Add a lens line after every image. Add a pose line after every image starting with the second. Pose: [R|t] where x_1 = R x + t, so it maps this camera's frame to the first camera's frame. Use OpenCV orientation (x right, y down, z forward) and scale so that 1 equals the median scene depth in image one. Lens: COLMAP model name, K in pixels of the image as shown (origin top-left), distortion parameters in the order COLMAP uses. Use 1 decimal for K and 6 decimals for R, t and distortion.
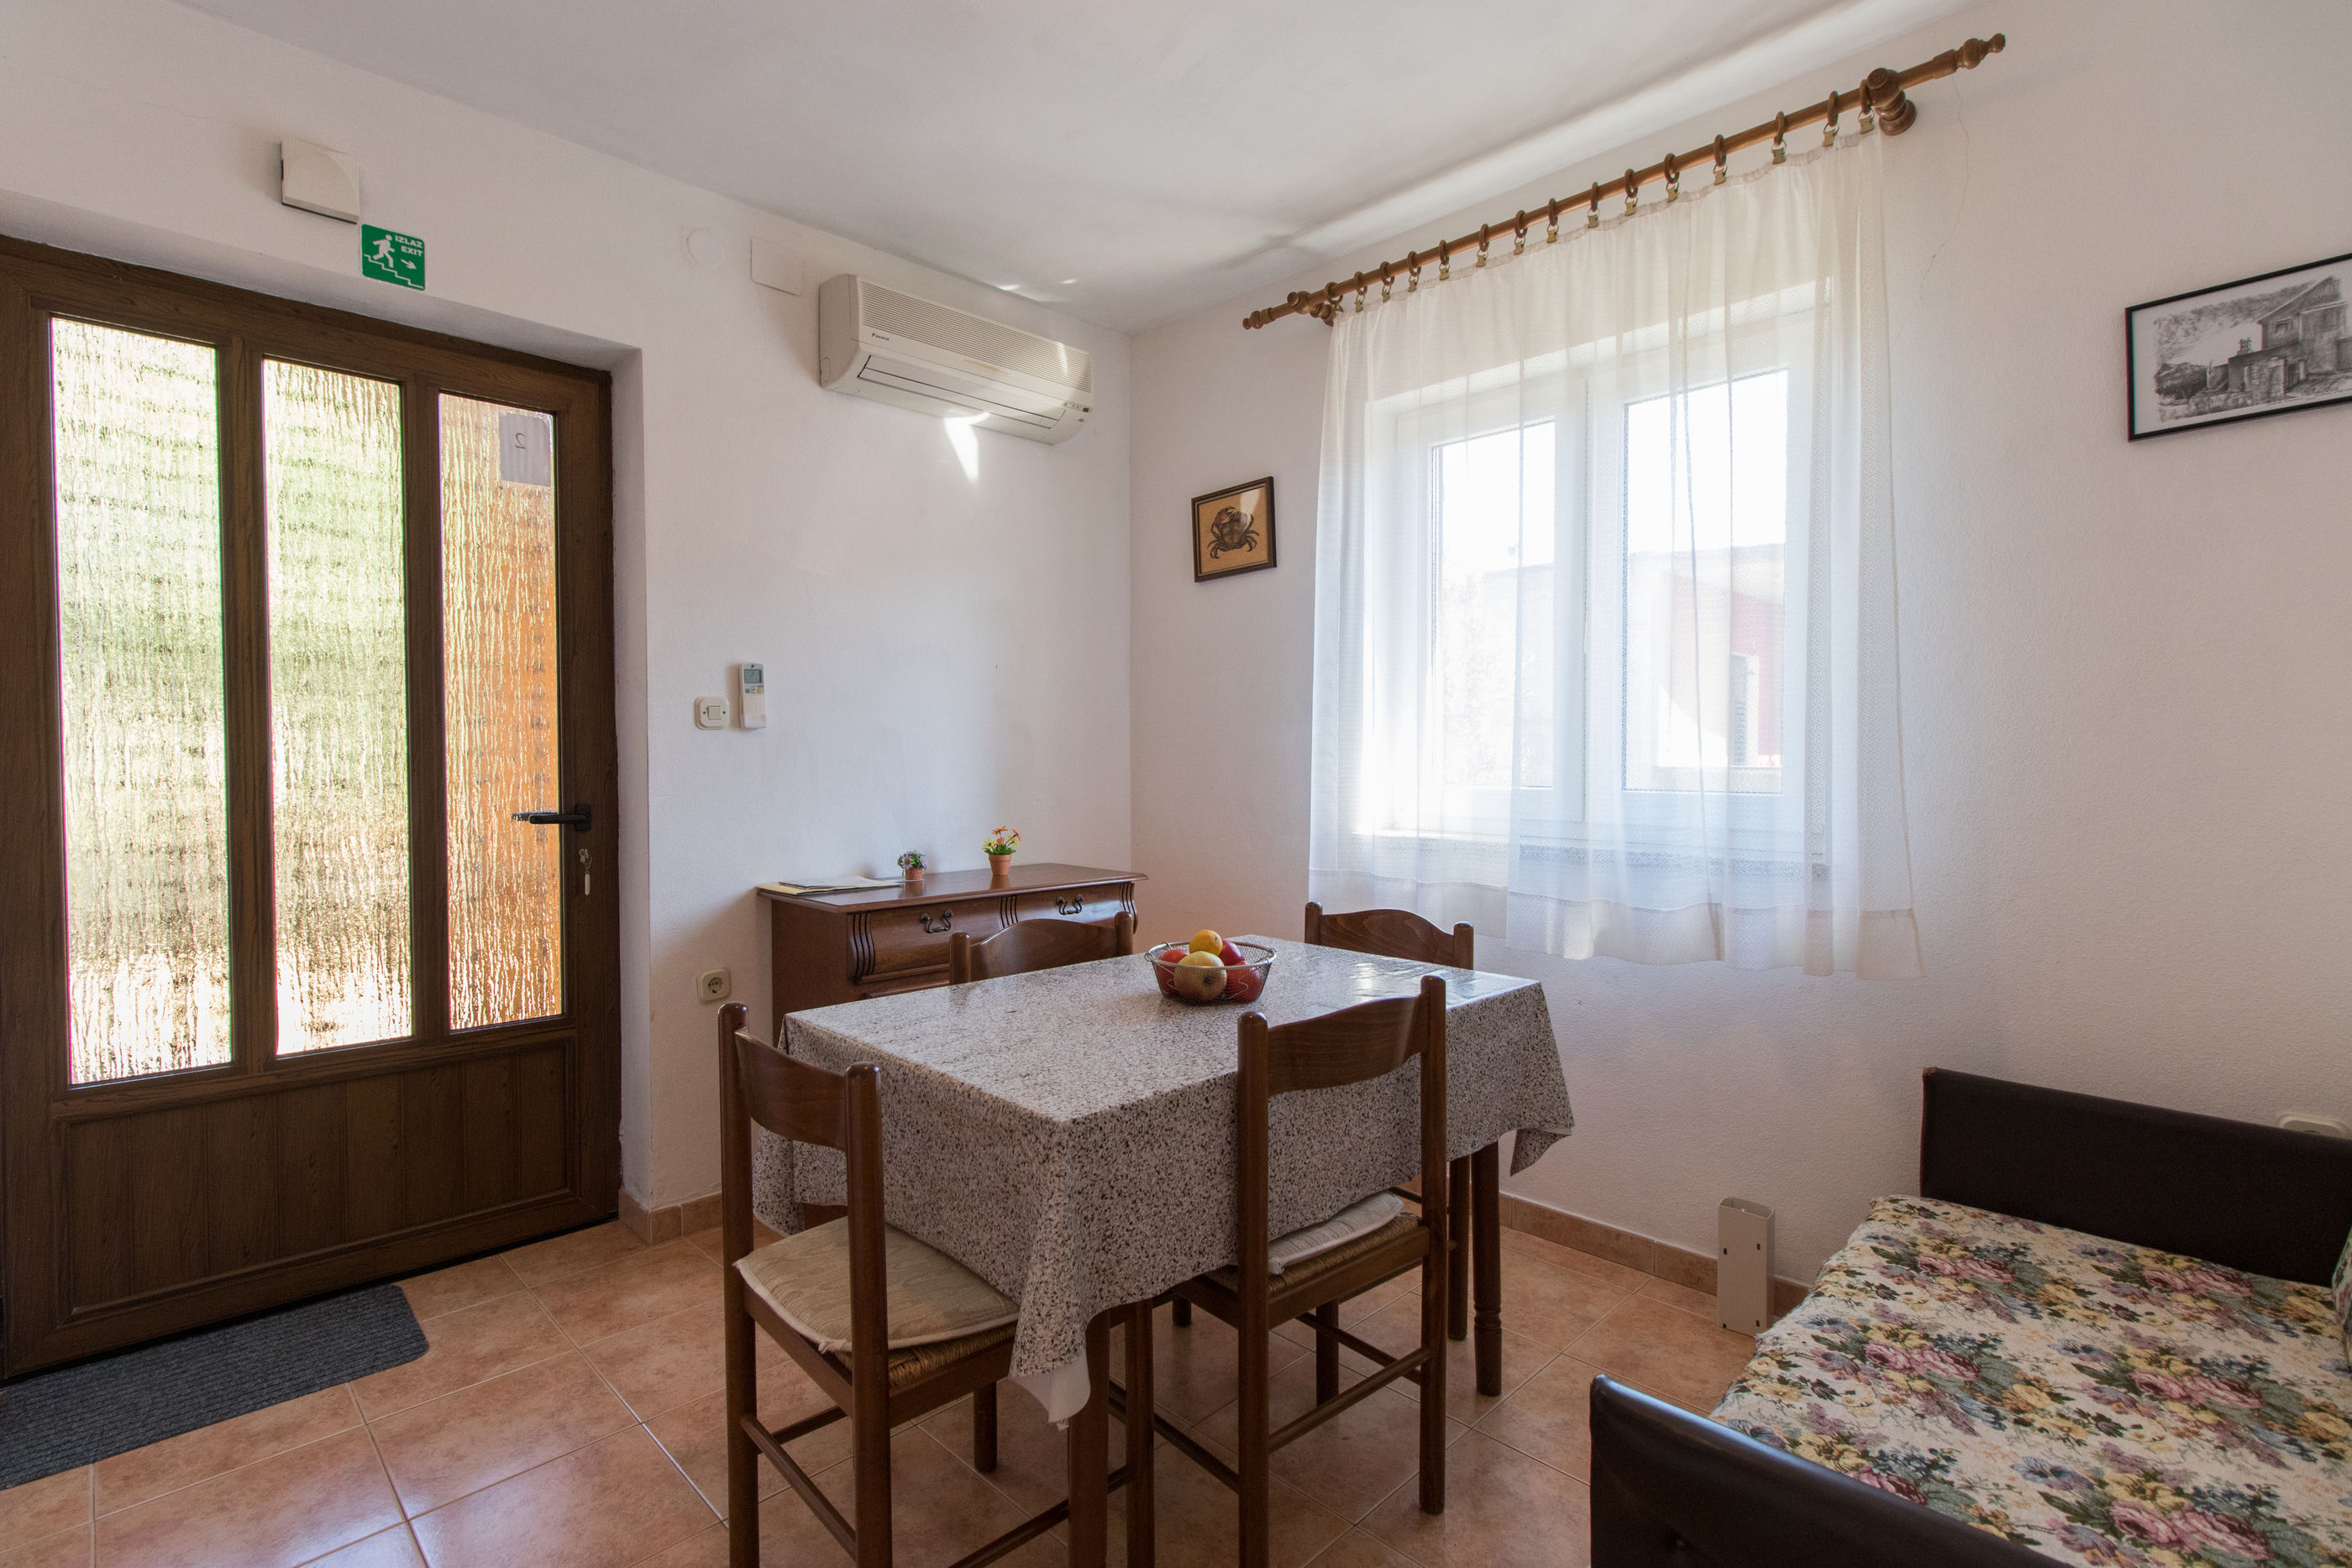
lens RADIAL K [[1099.6, 0, 1152.1], [0, 1099.6, 780.3], [0, 0, 1]] dist [-0.001374, 0.001029]
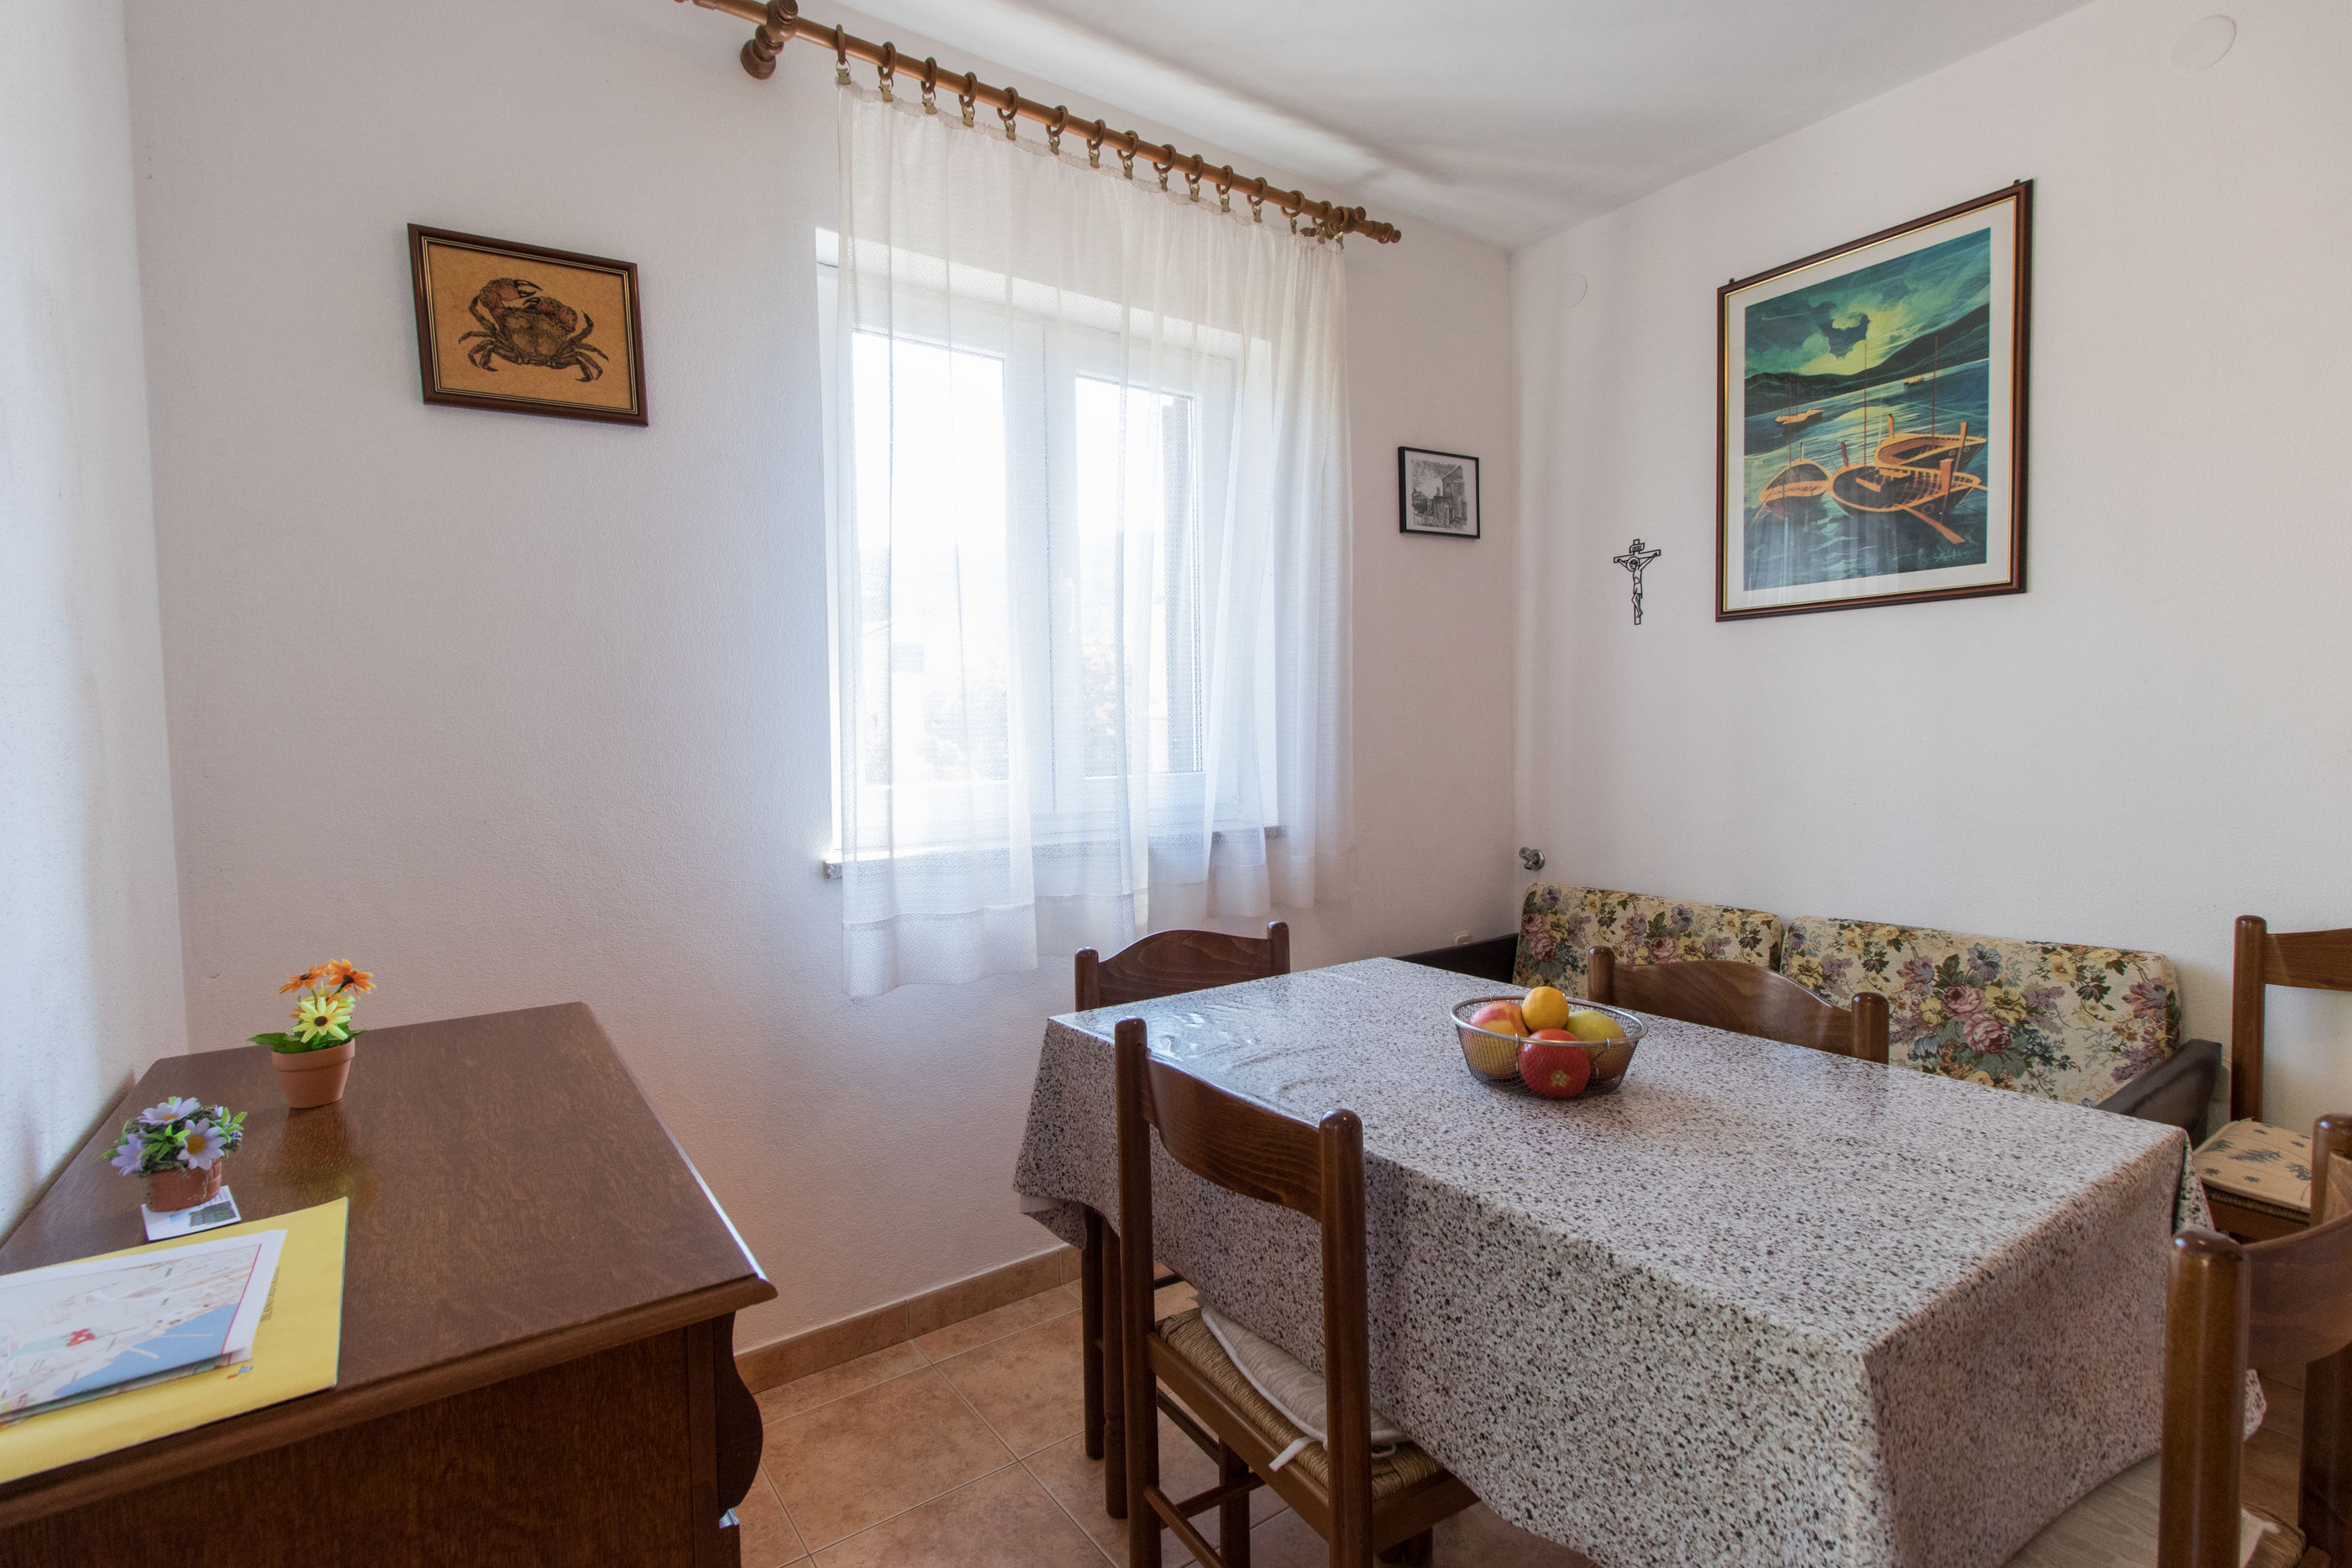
lens RADIAL K [[1099.6, 0, 1152.1], [0, 1099.6, 780.3], [0, 0, 1]] dist [-0.001374, 0.001029]
pose [[0.155073, -0.042874, 0.986972, -0.601280], [0.045644, 0.998302, 0.036195, -0.024289], [-0.986848, 0.039436, 0.156766, 0.927992]]
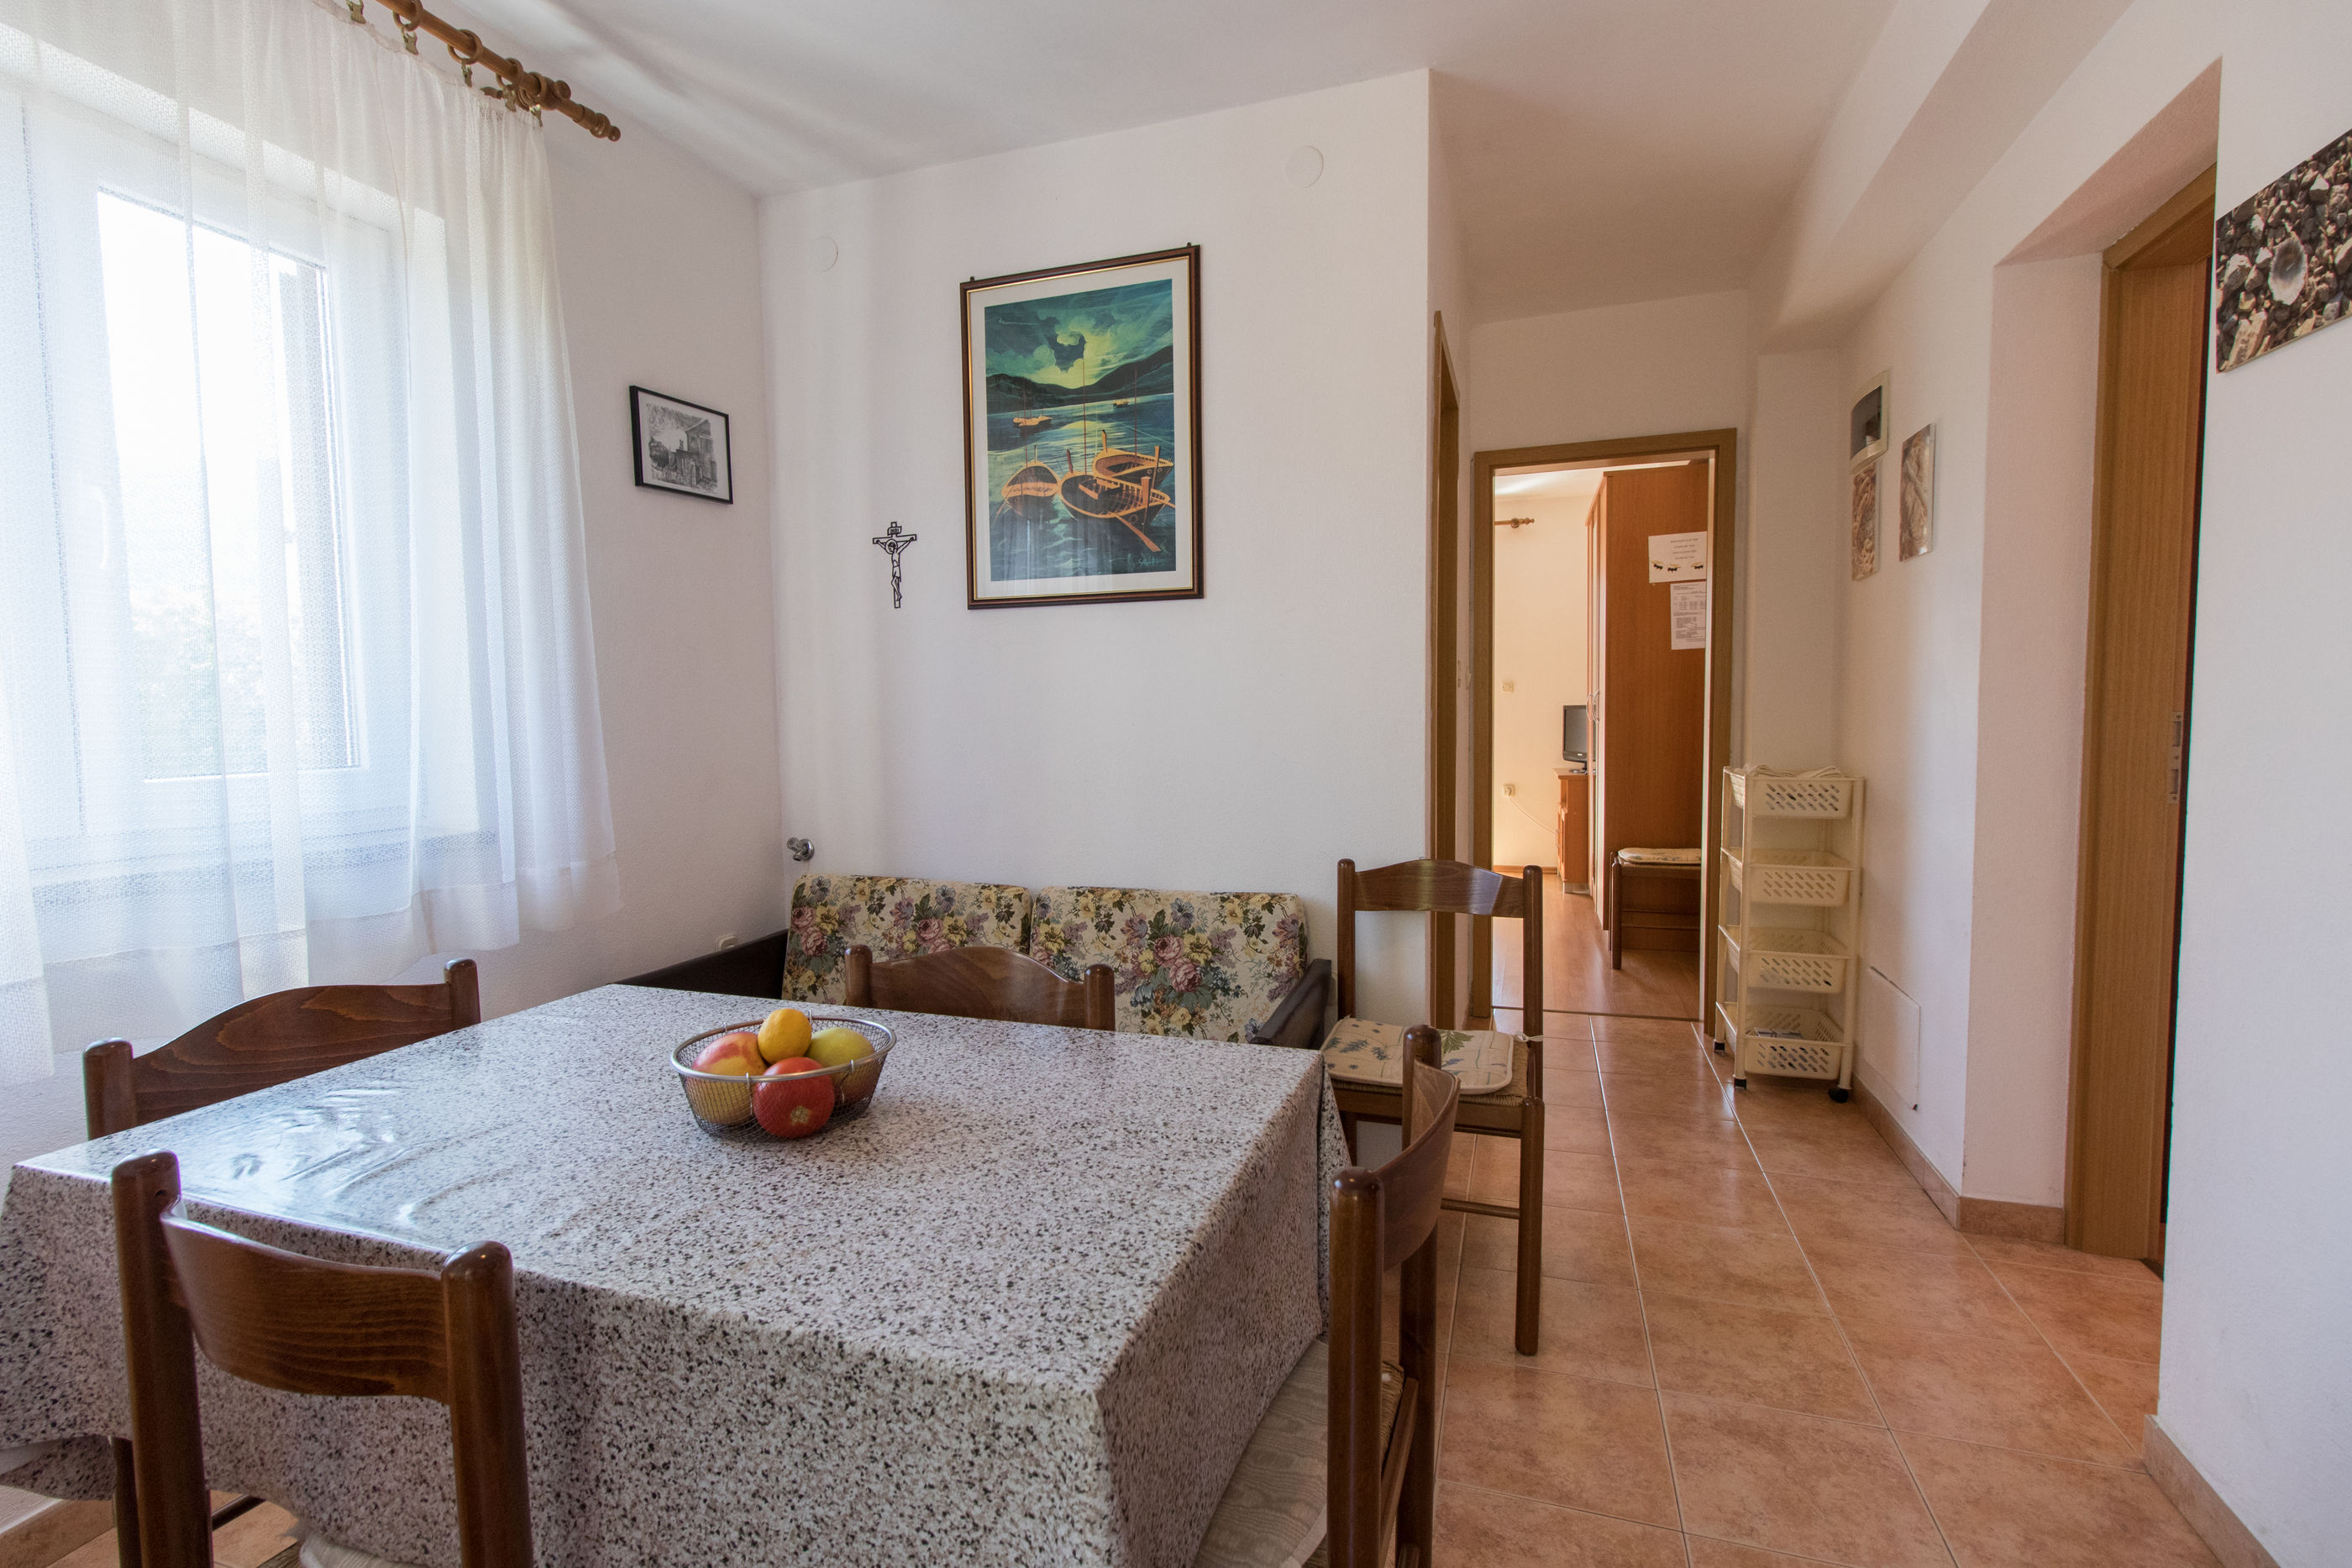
lens RADIAL K [[1099.6, 0, 1152.1], [0, 1099.6, 780.3], [0, 0, 1]] dist [-0.001374, 0.001029]
pose [[-0.453594, -0.052016, 0.889689, -0.520990], [0.039558, 0.996136, 0.078408, -0.022381], [-0.890330, 0.070760, -0.449784, 0.888005]]
